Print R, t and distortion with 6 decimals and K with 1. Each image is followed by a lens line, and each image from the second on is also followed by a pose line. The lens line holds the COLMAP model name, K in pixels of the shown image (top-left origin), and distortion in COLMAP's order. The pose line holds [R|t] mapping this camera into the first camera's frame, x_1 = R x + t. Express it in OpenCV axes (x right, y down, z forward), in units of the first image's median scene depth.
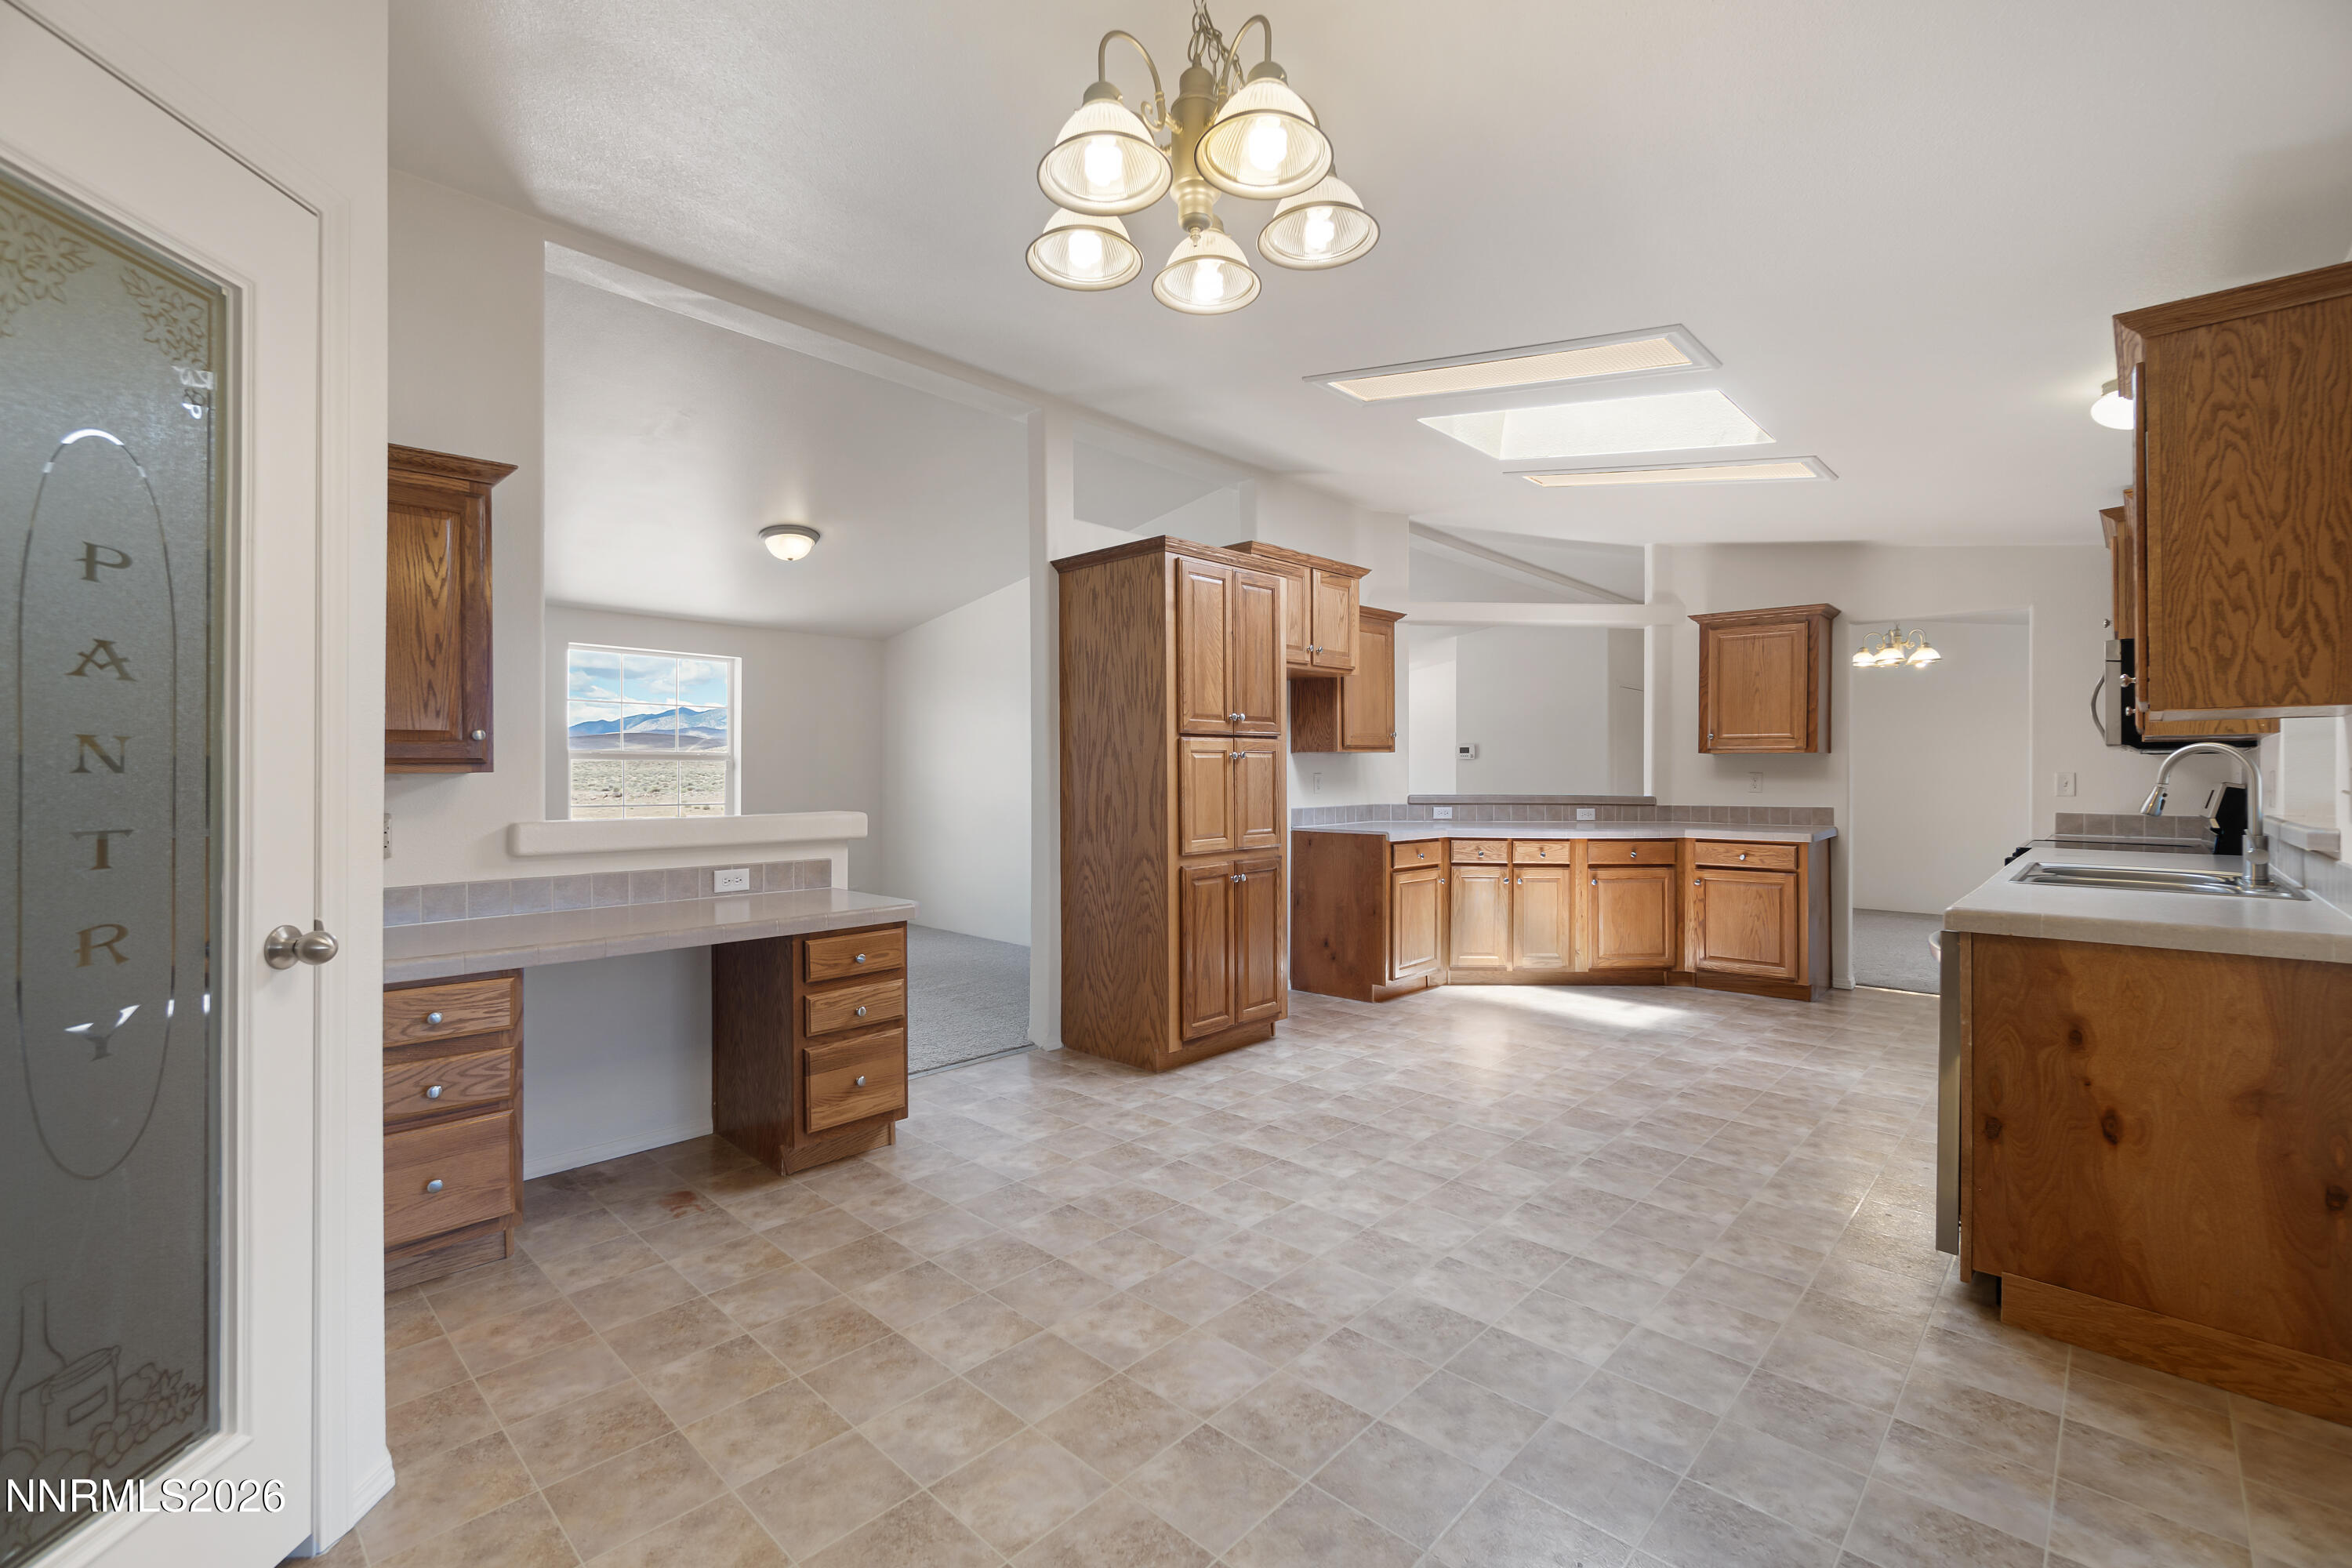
lens RADIAL K [[1031.8, 0, 1176.3], [0, 1031.8, 777.0], [0, 0, 1]] dist [0.000368, -0.000103]
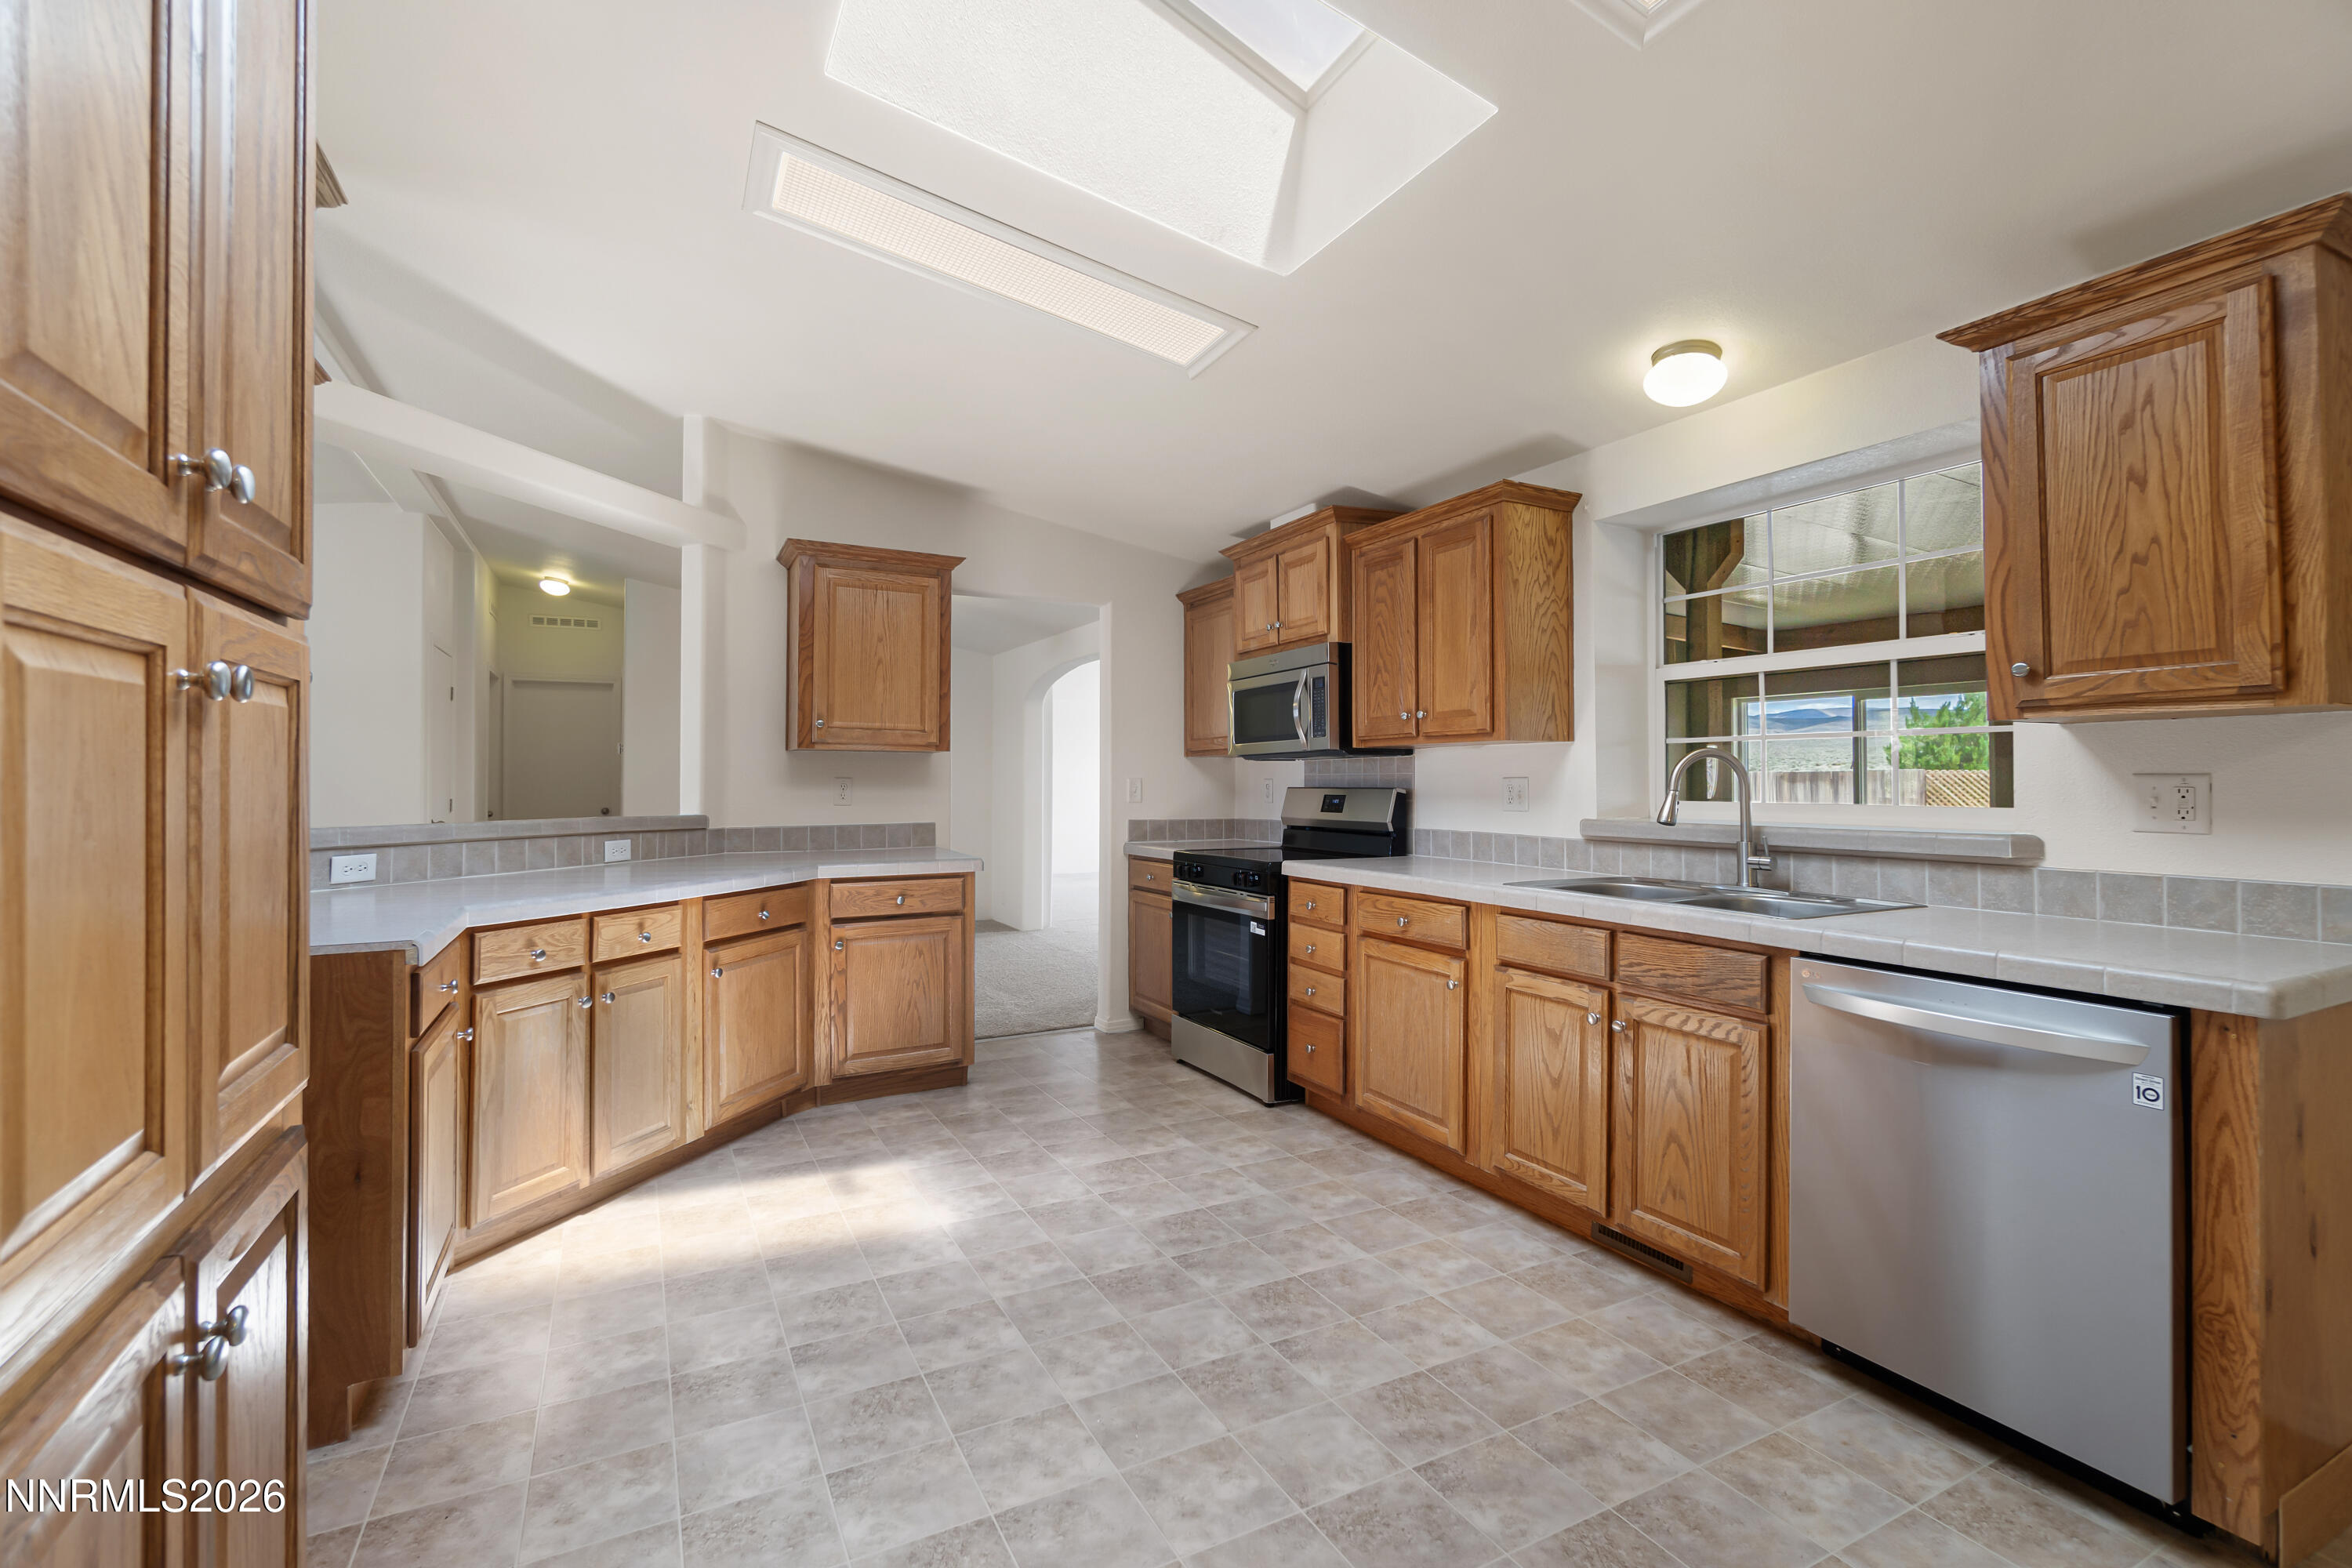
lens RADIAL K [[1031.8, 0, 1167.3], [0, 1031.8, 764.5], [0, 0, 1]] dist [0.000368, -0.000103]
pose [[0.335368, 0.013174, 0.941995, -0.042099], [0.003920, 0.999874, -0.015379, -0.001395], [-0.942079, 0.008850, 0.335274, 0.581631]]
